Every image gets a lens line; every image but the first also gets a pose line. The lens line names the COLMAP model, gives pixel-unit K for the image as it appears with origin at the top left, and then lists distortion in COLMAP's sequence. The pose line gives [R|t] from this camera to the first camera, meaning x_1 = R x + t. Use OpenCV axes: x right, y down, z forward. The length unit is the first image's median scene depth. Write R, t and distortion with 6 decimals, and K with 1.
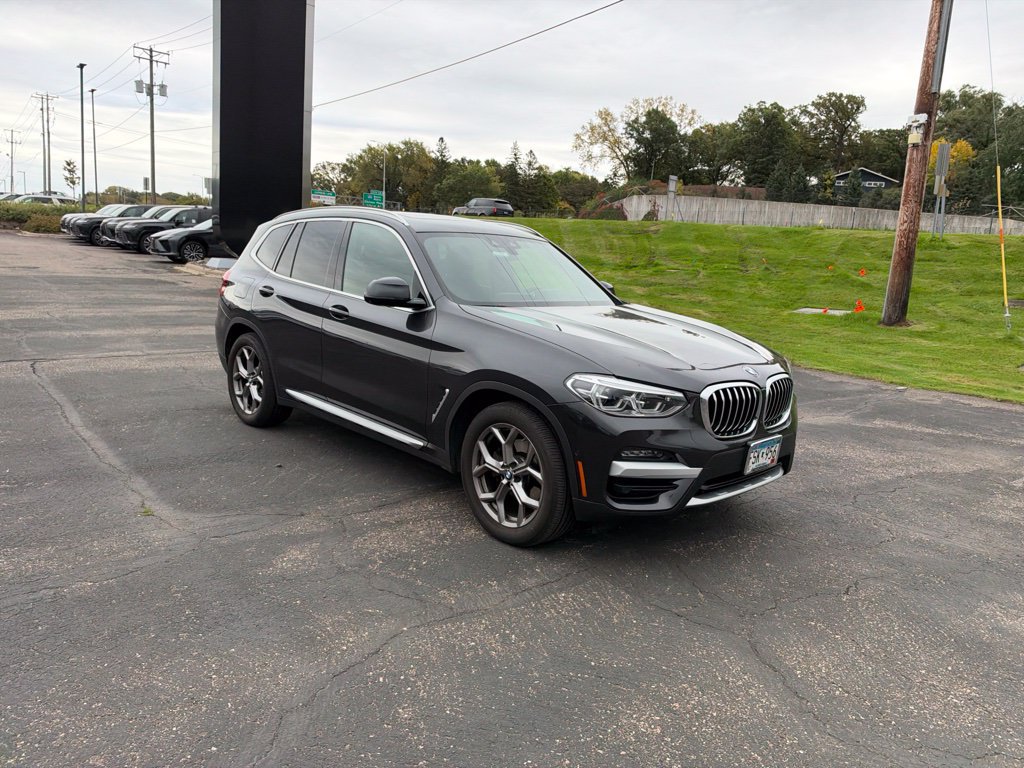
lens RADIAL K [[736.2, 0, 514.0], [0, 736.2, 380.1], [0, 0, 1]] dist [0.016141, -0.045224]
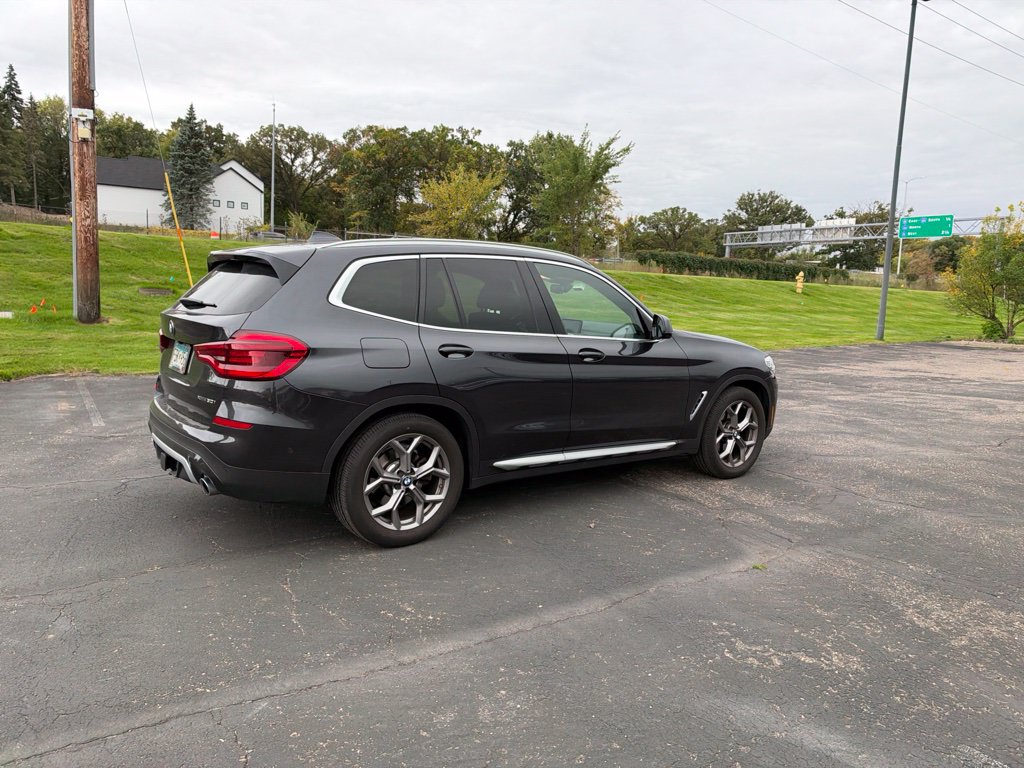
lens RADIAL K [[739.4, 0, 517.3], [0, 739.4, 373.2], [0, 0, 1]] dist [0.003734, -0.019648]
pose [[0.114928, -0.166308, 0.979353, -0.085941], [0.139533, 0.978815, 0.149842, -0.016141], [-0.983525, 0.119431, 0.135699, 0.067005]]
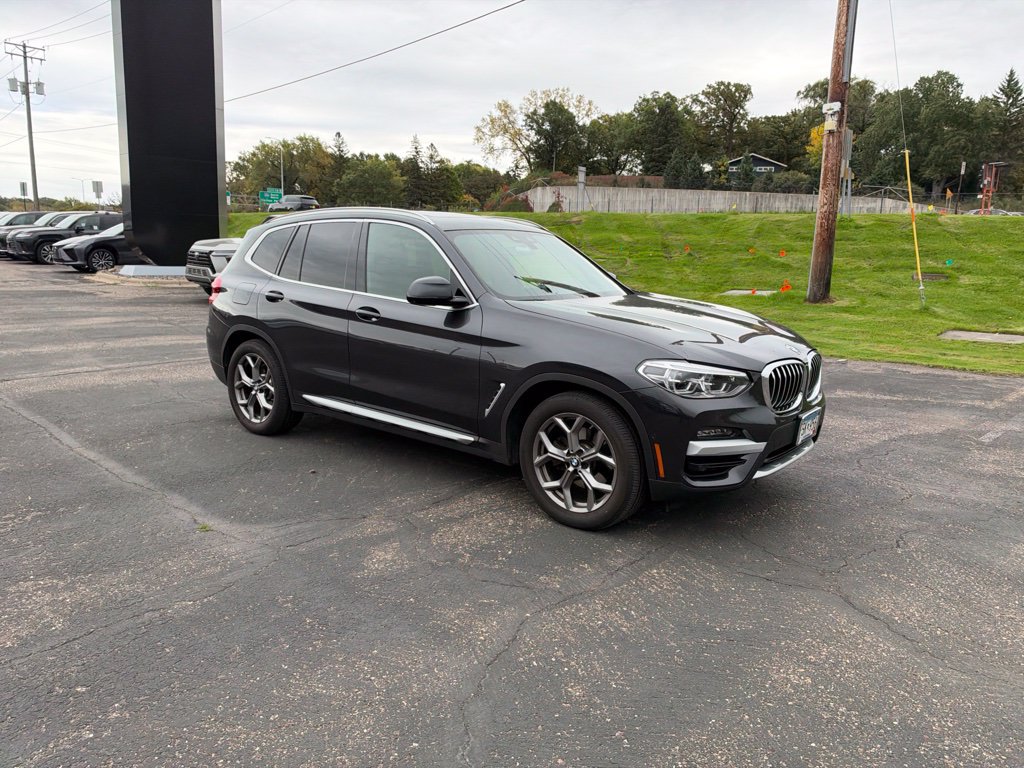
lens RADIAL K [[734.6, 0, 515.2], [0, 734.6, 381.1], [0, 0, 1]] dist [0.018883, -0.041010]
pose [[0.991044, -0.059287, 0.119655, -0.011352], [0.058016, 0.998216, 0.014079, -0.000262], [-0.120277, -0.007011, 0.992716, -0.000858]]
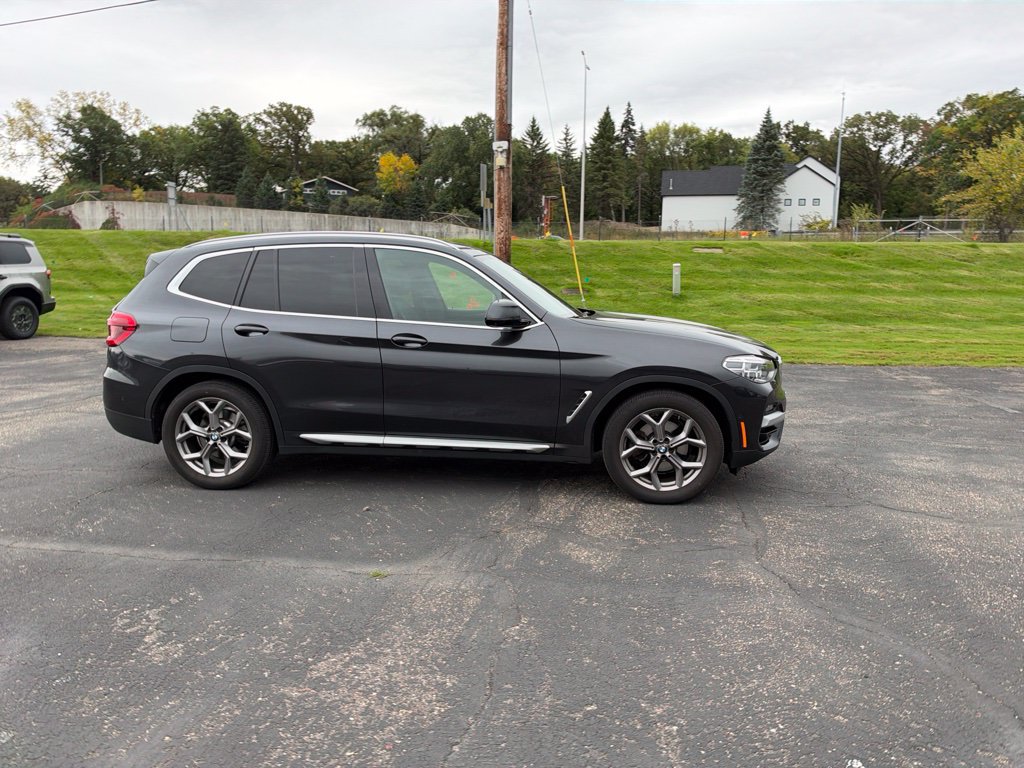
lens RADIAL K [[737.2, 0, 515.8], [0, 737.2, 386.0], [0, 0, 1]] dist [0.012399, -0.033436]
pose [[0.767948, -0.149787, 0.622751, -0.052074], [0.150028, 0.987289, 0.052461, -0.004274], [-0.622693, 0.053143, 0.780659, 0.009832]]
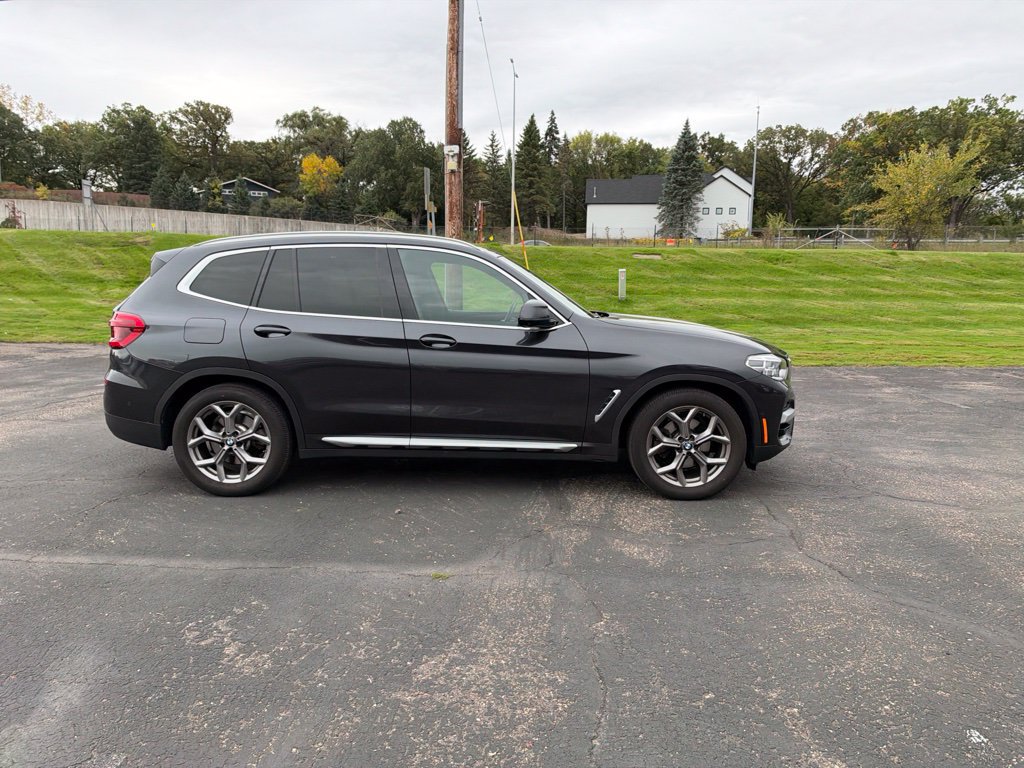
lens RADIAL K [[734.6, 0, 515.2], [0, 734.6, 381.1], [0, 0, 1]] dist [0.018883, -0.041010]
pose [[0.699407, -0.148290, 0.699171, -0.059387], [0.153827, 0.986546, 0.055362, -0.005357], [-0.697974, 0.068830, 0.712808, 0.016101]]
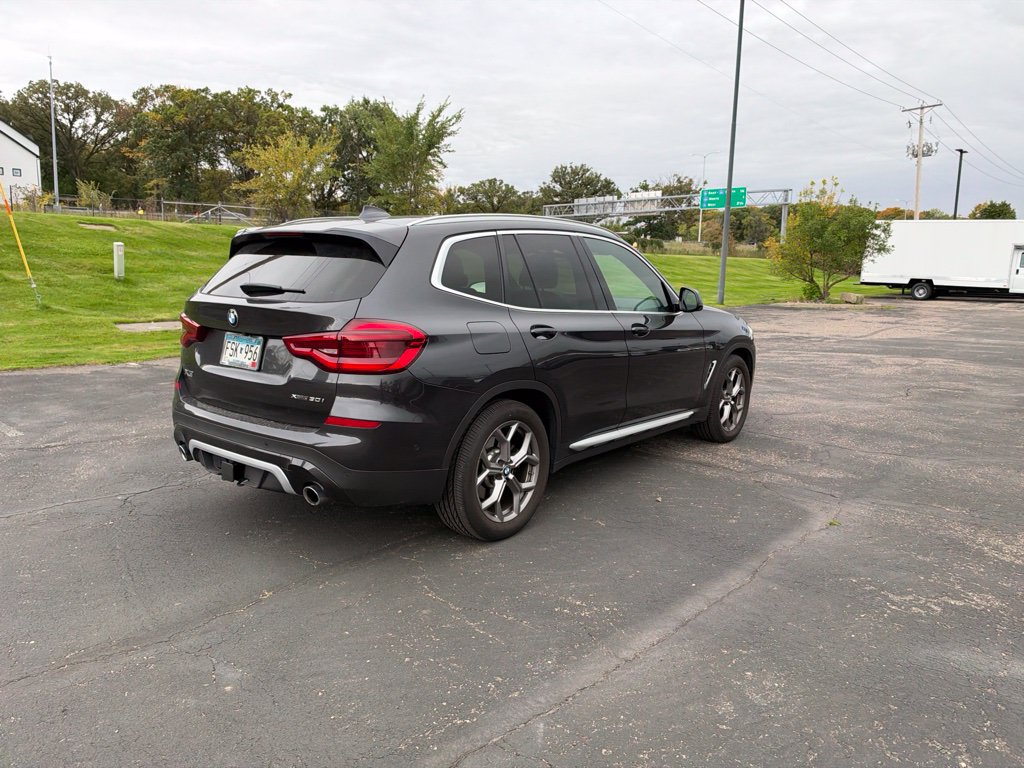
lens RADIAL K [[739.4, 0, 517.3], [0, 739.4, 373.2], [0, 0, 1]] dist [0.003734, -0.019648]
pose [[-0.129118, -0.202948, 0.970639, -0.083661], [0.141917, 0.964975, 0.220642, -0.019552], [-0.981422, 0.166239, -0.095793, 0.088206]]
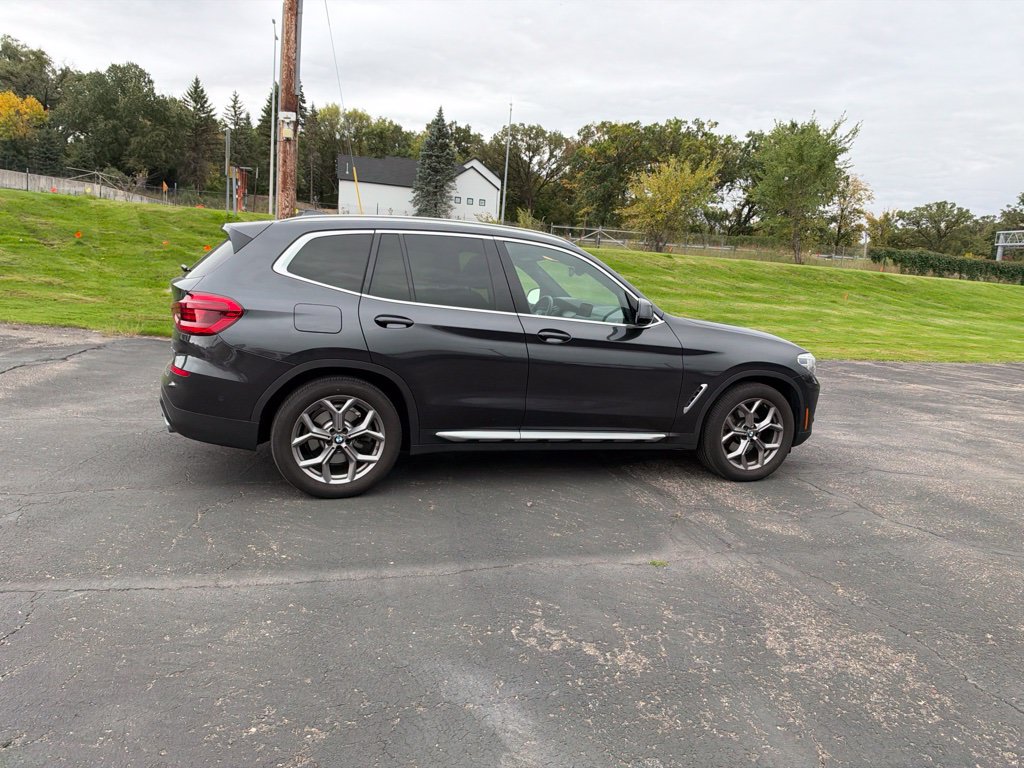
lens RADIAL K [[734.6, 0, 515.2], [0, 734.6, 381.1], [0, 0, 1]] dist [0.018883, -0.041010]
pose [[0.416047, -0.163086, 0.894599, -0.080380], [0.113434, 0.985410, 0.126887, -0.011341], [-0.902240, 0.048687, 0.428476, 0.043319]]
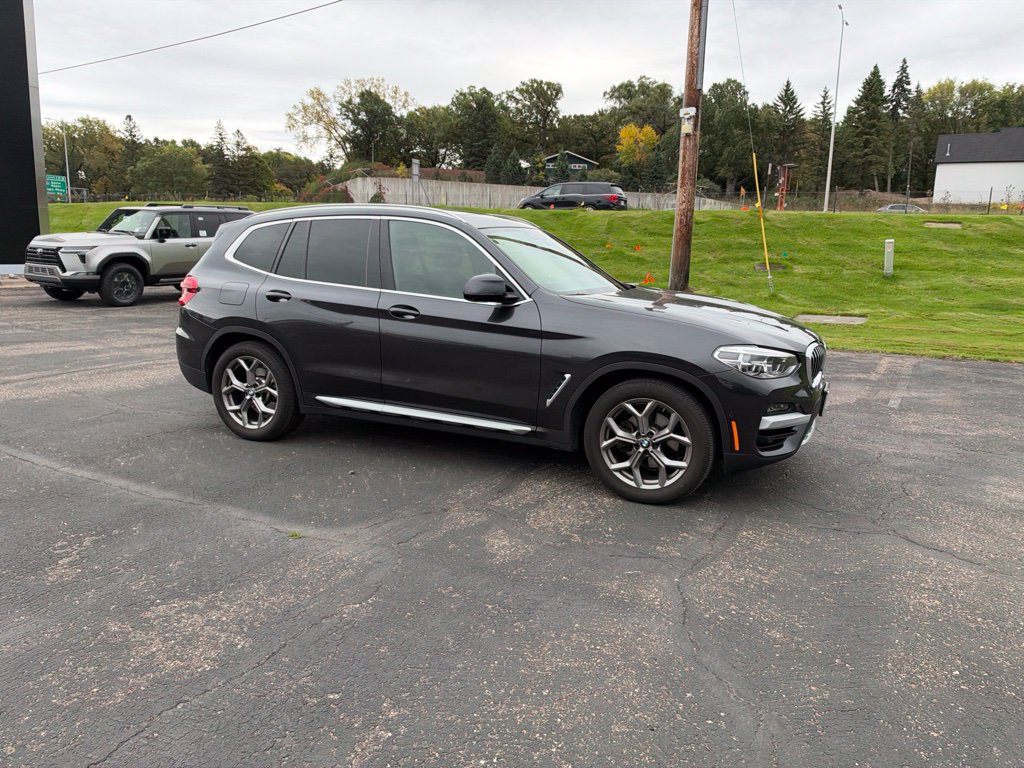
lens RADIAL K [[736.2, 0, 514.0], [0, 736.2, 380.1], [0, 0, 1]] dist [0.016141, -0.045224]
pose [[0.931919, -0.104687, 0.347229, -0.031467], [0.096697, 0.994497, 0.040312, -0.001764], [-0.349538, -0.003992, 0.936914, 0.000777]]
